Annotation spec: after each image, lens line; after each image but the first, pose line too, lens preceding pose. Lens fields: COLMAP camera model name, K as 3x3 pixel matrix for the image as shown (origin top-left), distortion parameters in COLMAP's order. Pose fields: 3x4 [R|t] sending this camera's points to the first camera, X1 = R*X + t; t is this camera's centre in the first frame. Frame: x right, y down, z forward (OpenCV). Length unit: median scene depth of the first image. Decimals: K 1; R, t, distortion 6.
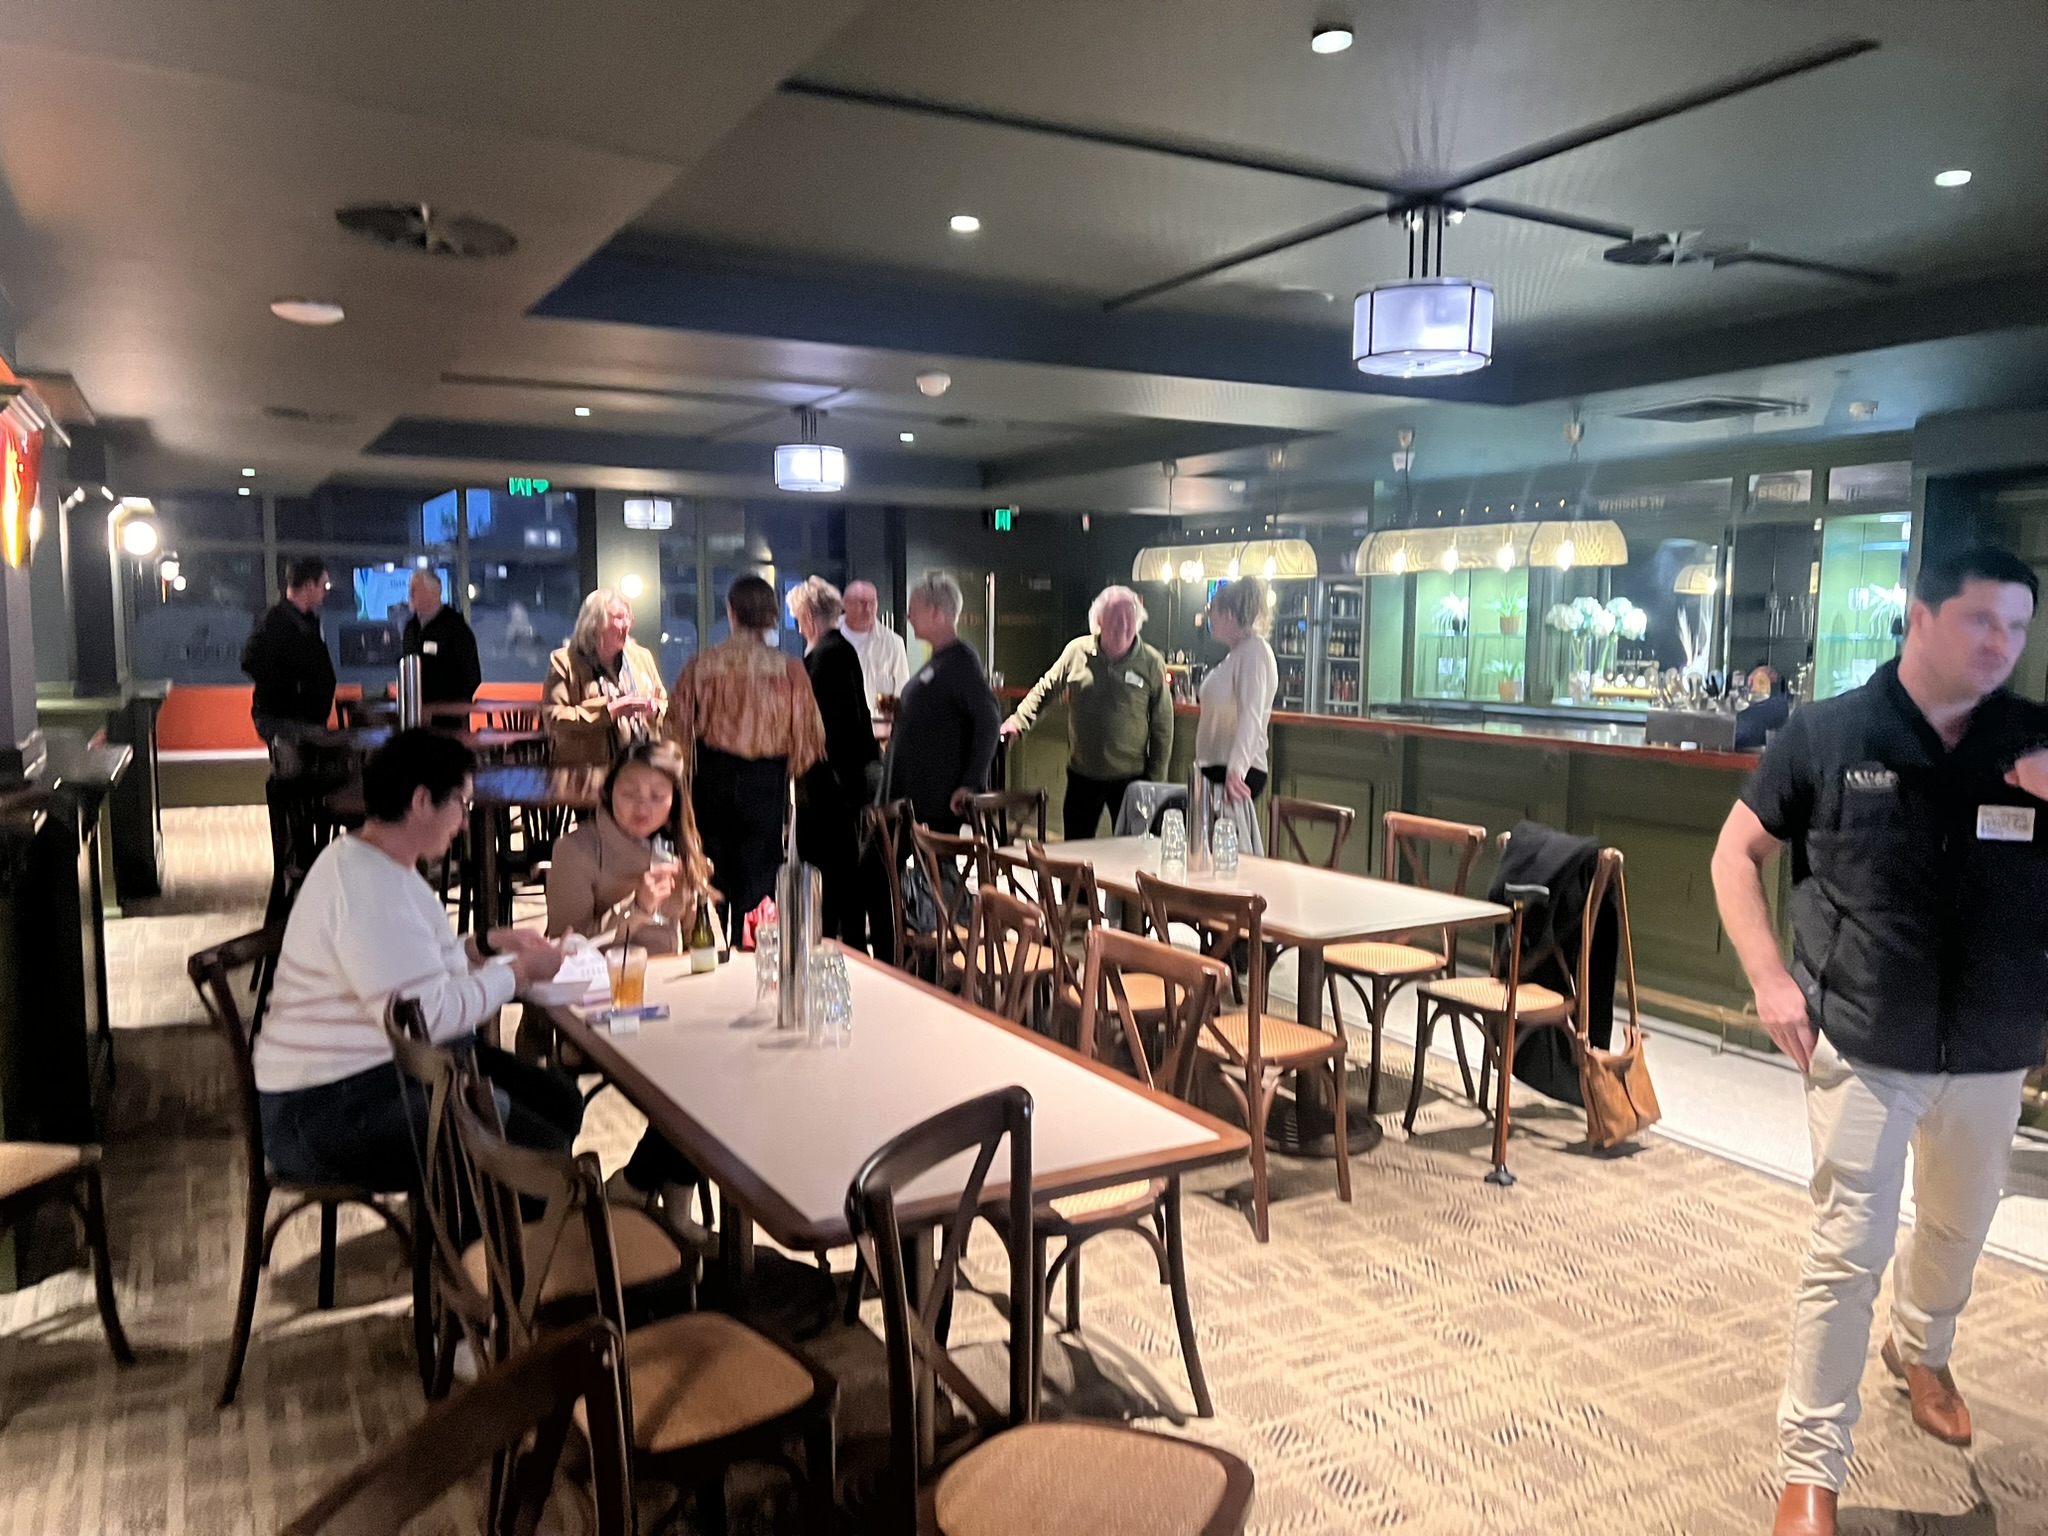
lens RADIAL K [[1547.1, 0, 1037.7], [0, 1547.1, 779.0], [0, 0, 1]] dist [0.049984, -0.044967]
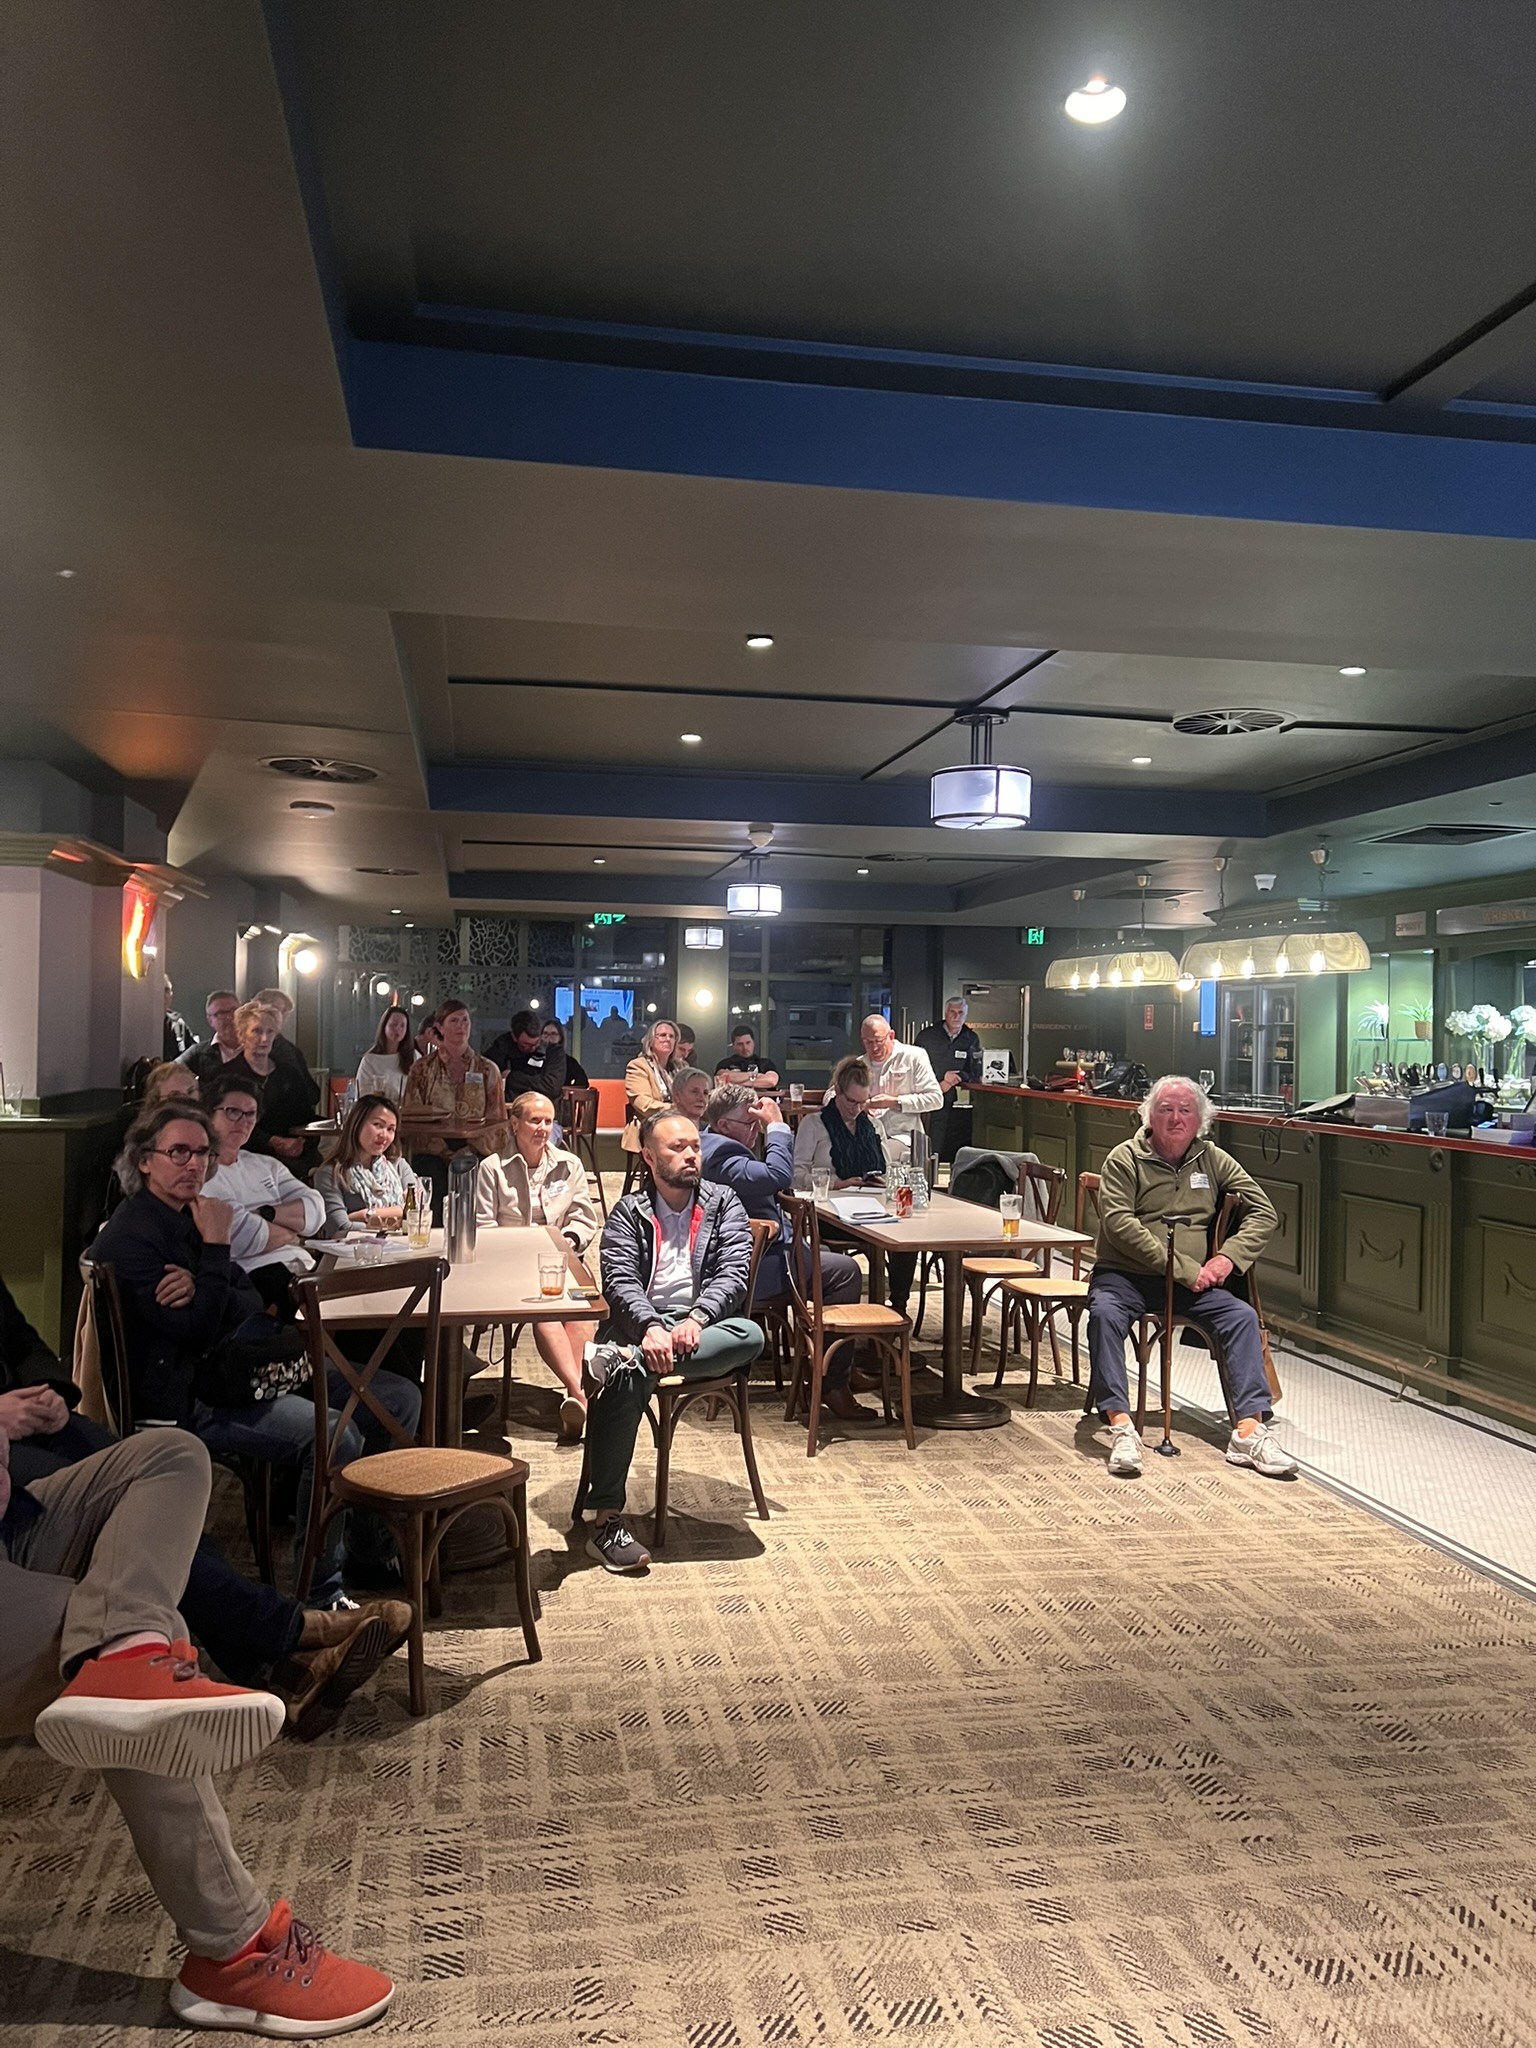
lens RADIAL K [[1523.4, 0, 738.1], [0, 1523.4, 1009.8], [0, 0, 1]] dist [0.058449, -0.061072]
pose [[0.949490, 0.000768, -0.313798, 0.474306], [-0.038334, 0.992791, -0.113560, 0.058484], [0.311448, 0.119854, 0.942674, -0.316465]]
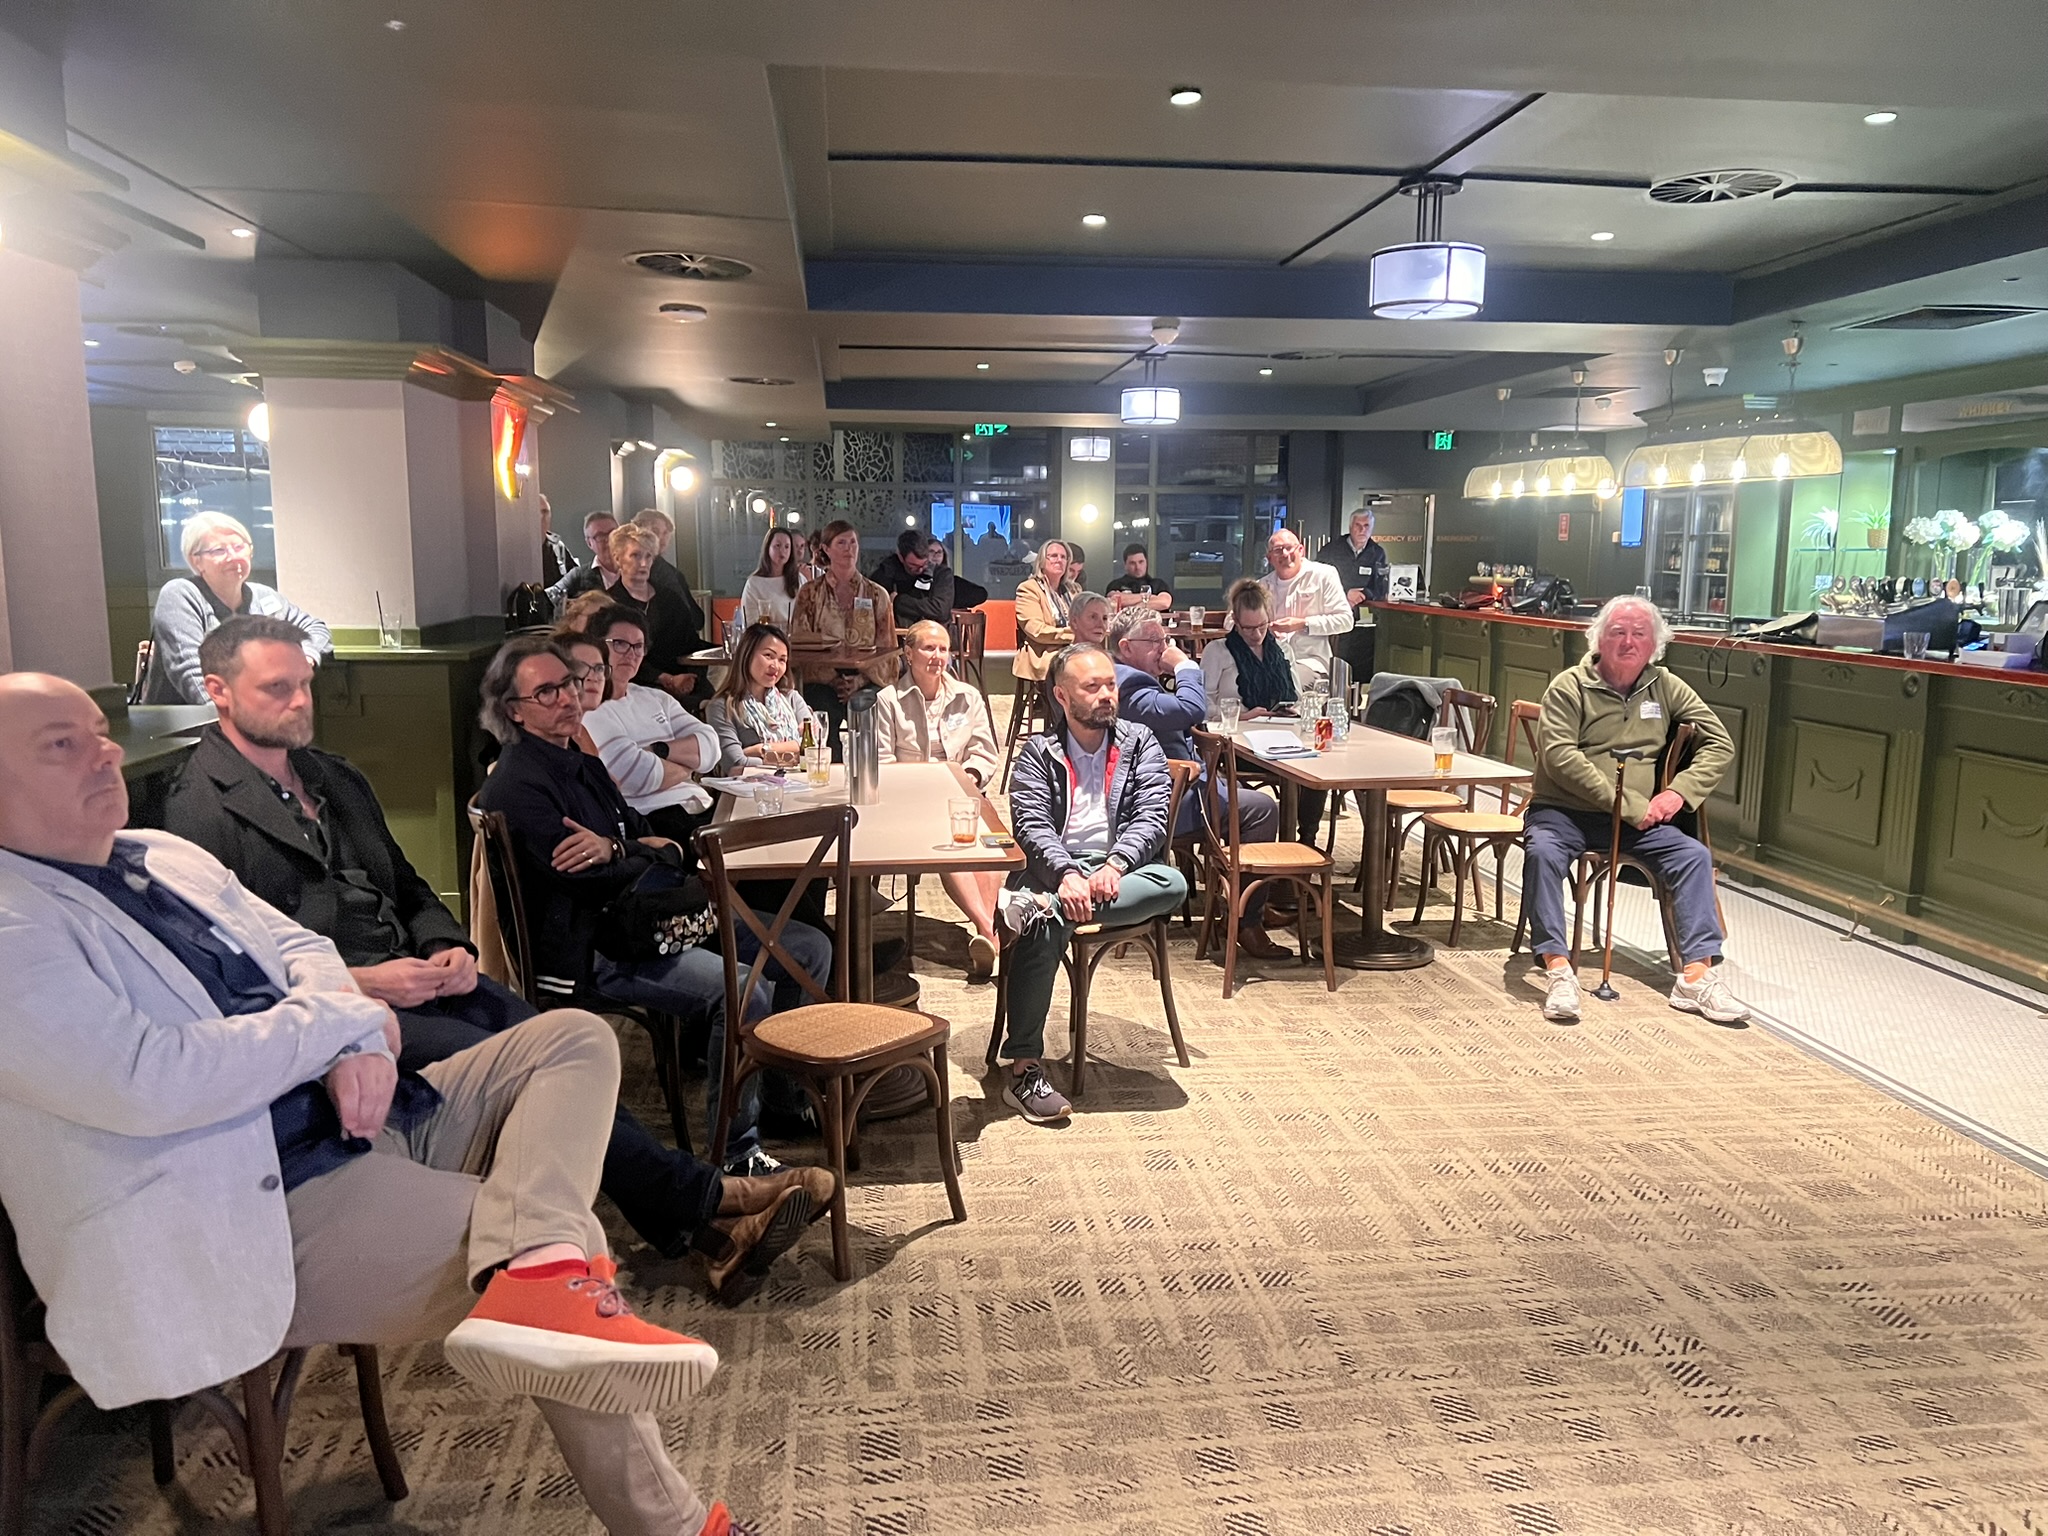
lens RADIAL K [[1523.4, 0, 1024.0], [0, 1523.4, 768.0], [0, 0, 1]] dist [0.058449, -0.061072]
pose [[0.929720, 0.049835, -0.364879, 0.416360], [-0.034963, 0.998271, 0.047258, 0.043443], [0.366603, -0.031180, 0.929855, -0.241343]]
